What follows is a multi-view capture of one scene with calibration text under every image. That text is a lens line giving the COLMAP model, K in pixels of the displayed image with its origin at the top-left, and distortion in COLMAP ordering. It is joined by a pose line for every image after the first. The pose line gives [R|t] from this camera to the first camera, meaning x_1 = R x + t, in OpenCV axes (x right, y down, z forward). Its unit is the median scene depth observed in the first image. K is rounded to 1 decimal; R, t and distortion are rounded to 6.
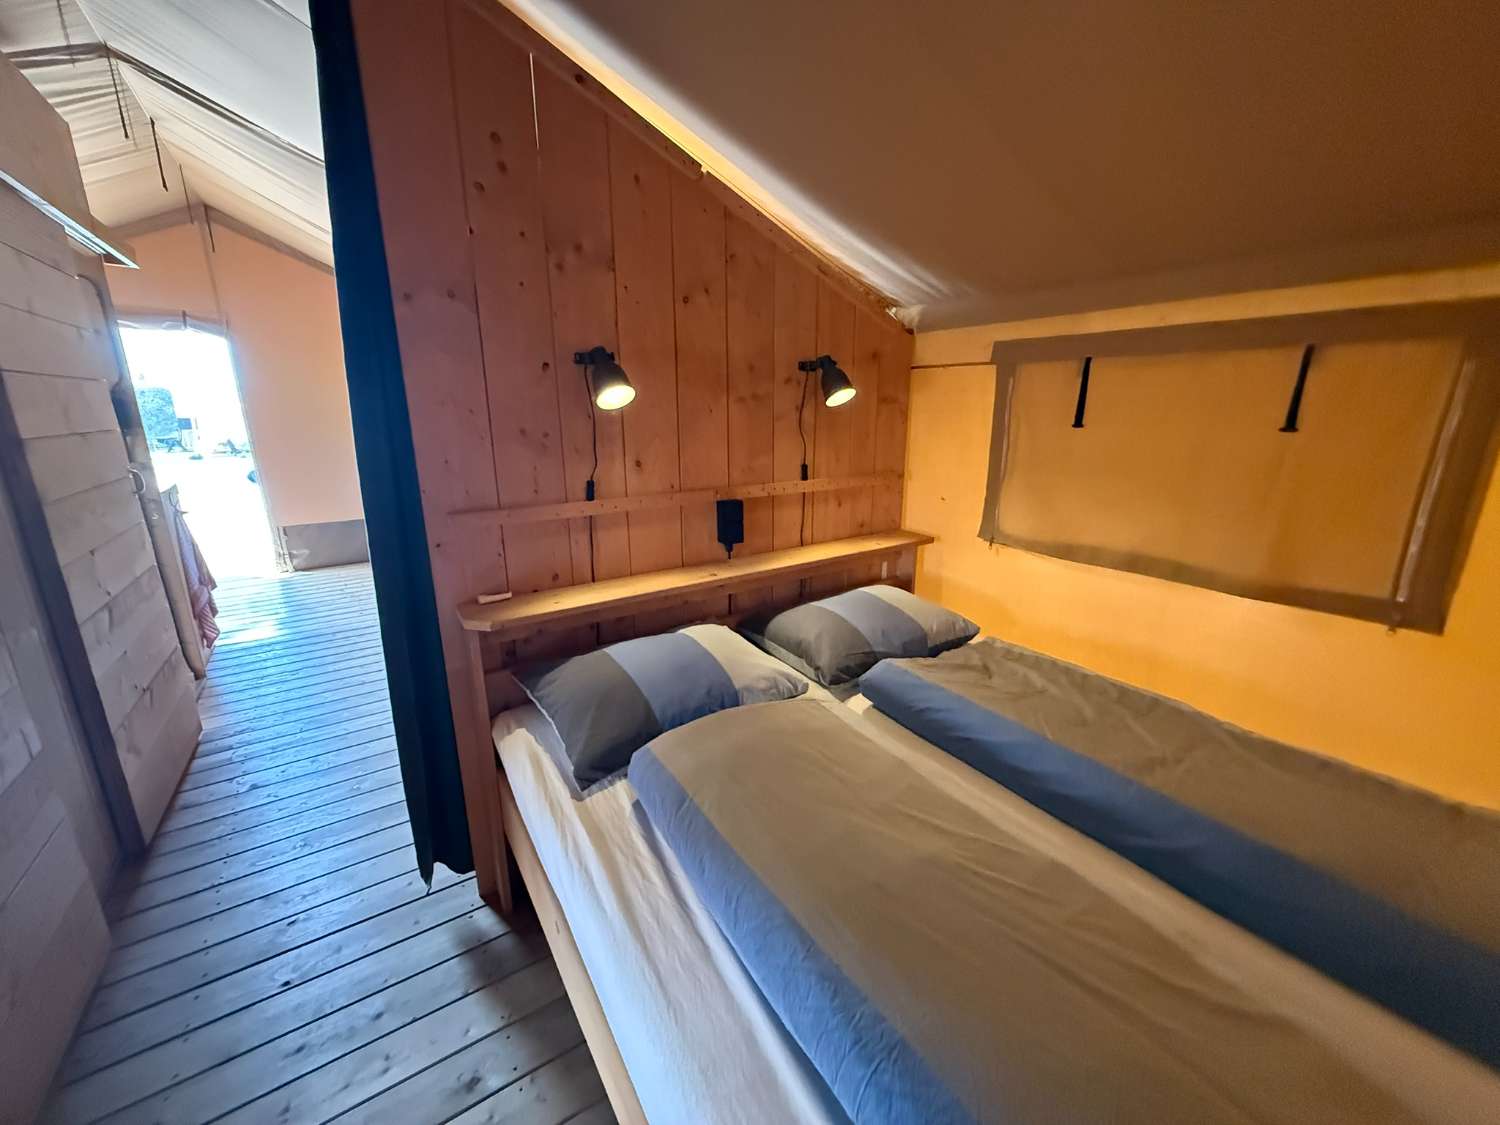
lens RADIAL K [[590.0, 0, 750.0], [0, 590.0, 562.5], [0, 0, 1]] dist [-0.005232, 0.000430]
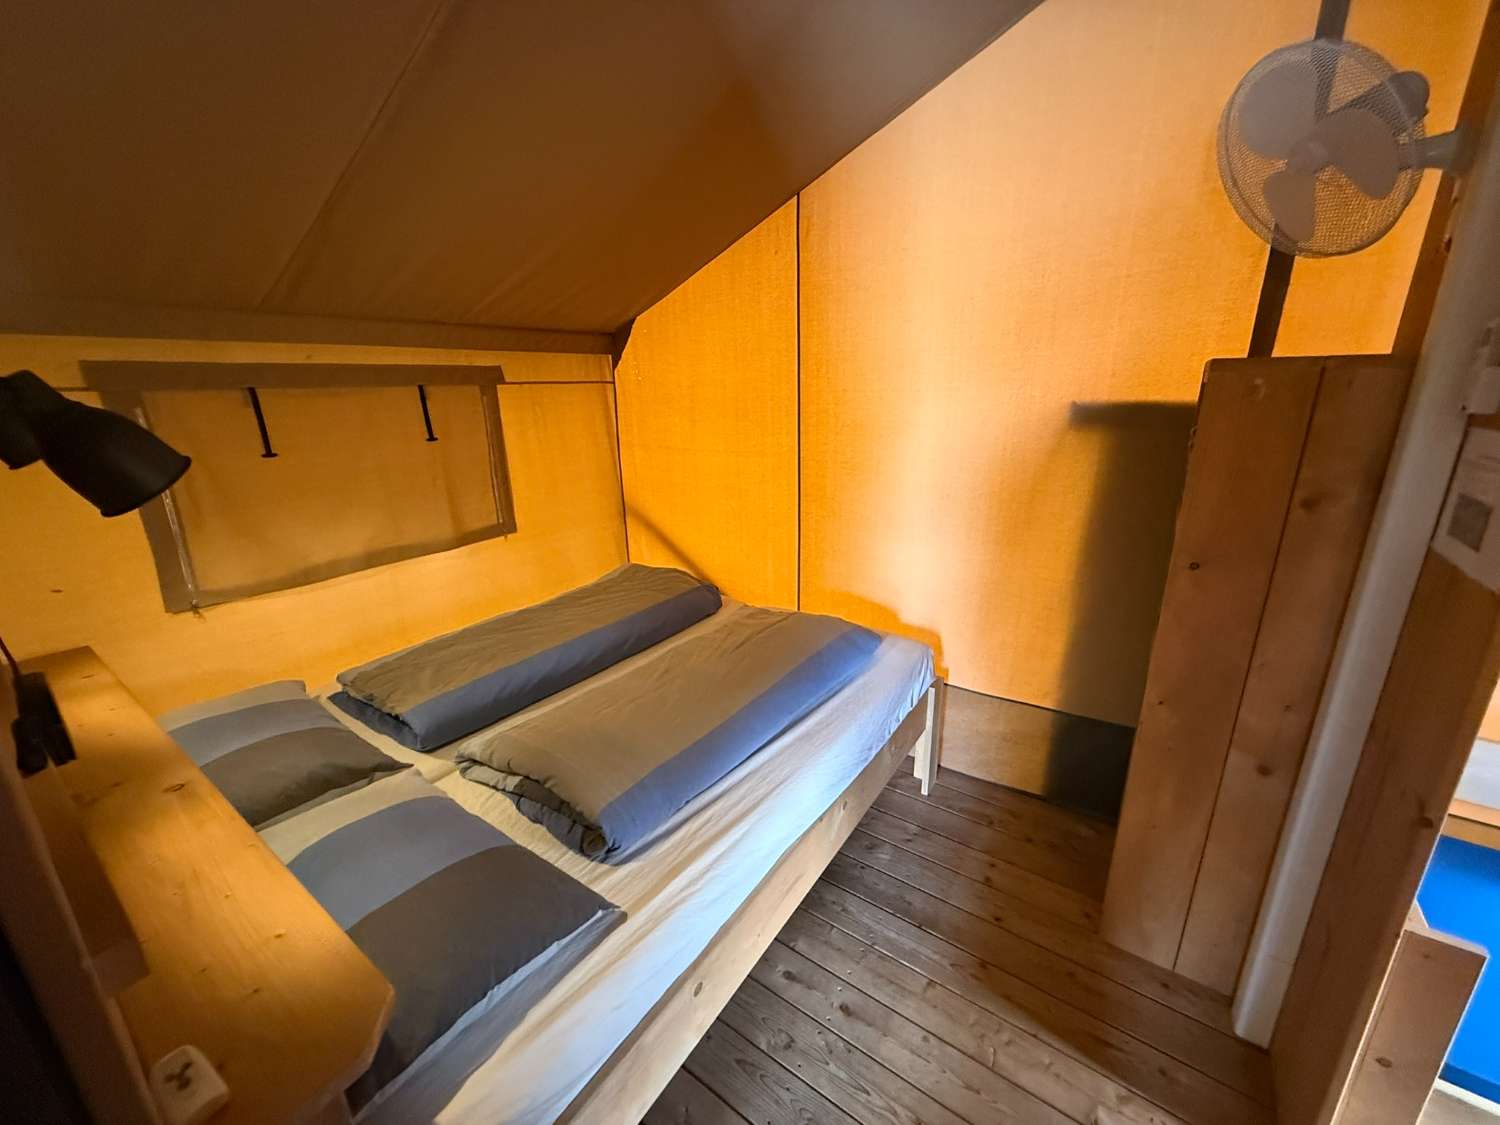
lens RADIAL K [[590.0, 0, 750.0], [0, 590.0, 562.5], [0, 0, 1]] dist [-0.005232, 0.000430]
pose [[-0.358040, -0.262903, 0.895929, -0.923627], [0.258200, 0.894245, 0.365594, -0.307332], [-0.897296, 0.362226, -0.252294, 0.804193]]
